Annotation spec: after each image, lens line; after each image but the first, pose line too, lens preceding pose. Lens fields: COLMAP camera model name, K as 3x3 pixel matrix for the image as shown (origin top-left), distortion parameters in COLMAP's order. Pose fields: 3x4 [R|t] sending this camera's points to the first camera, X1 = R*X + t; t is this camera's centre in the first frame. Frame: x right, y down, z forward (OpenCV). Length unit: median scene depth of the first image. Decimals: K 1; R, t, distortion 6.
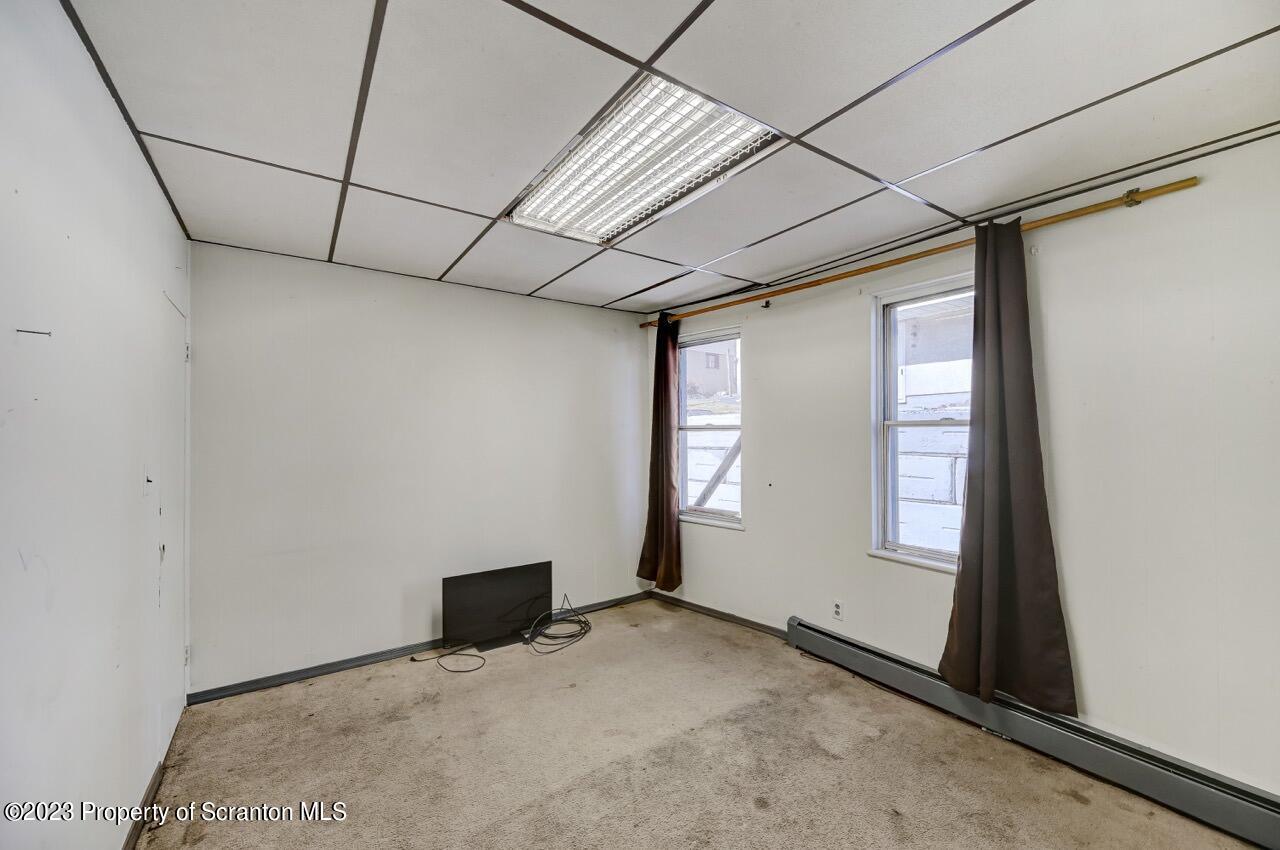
lens RADIAL K [[507.0, 0, 639.4], [0, 507.0, 431.8], [0, 0, 1]] dist [0.000588, -0.000465]
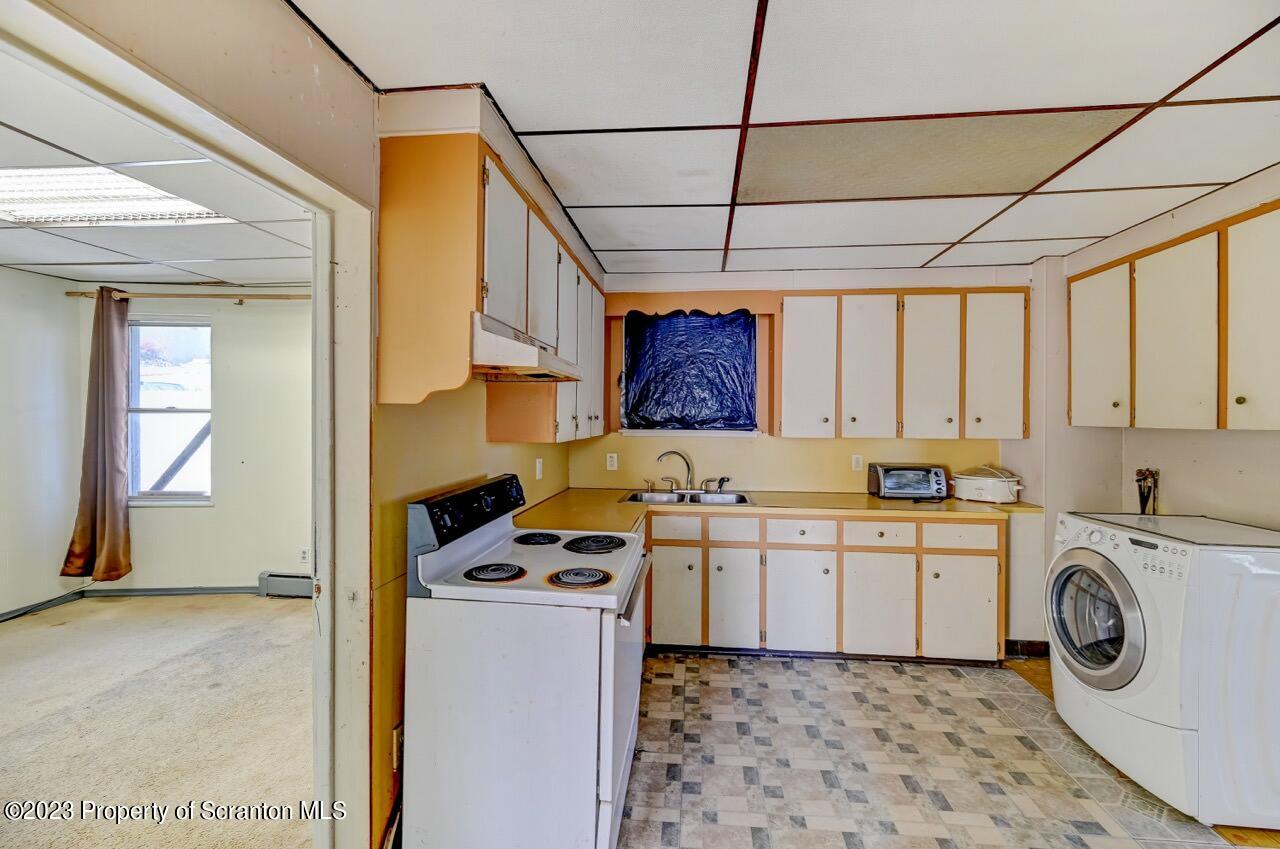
lens RADIAL K [[507.0, 0, 643.2], [0, 507.0, 418.6], [0, 0, 1]] dist [0.000588, -0.000465]
pose [[0.639982, 0.003036, 0.768384, -0.037139], [-0.013449, 0.999883, 0.007251, -0.012530], [-0.768272, -0.014974, 0.639948, -0.374725]]
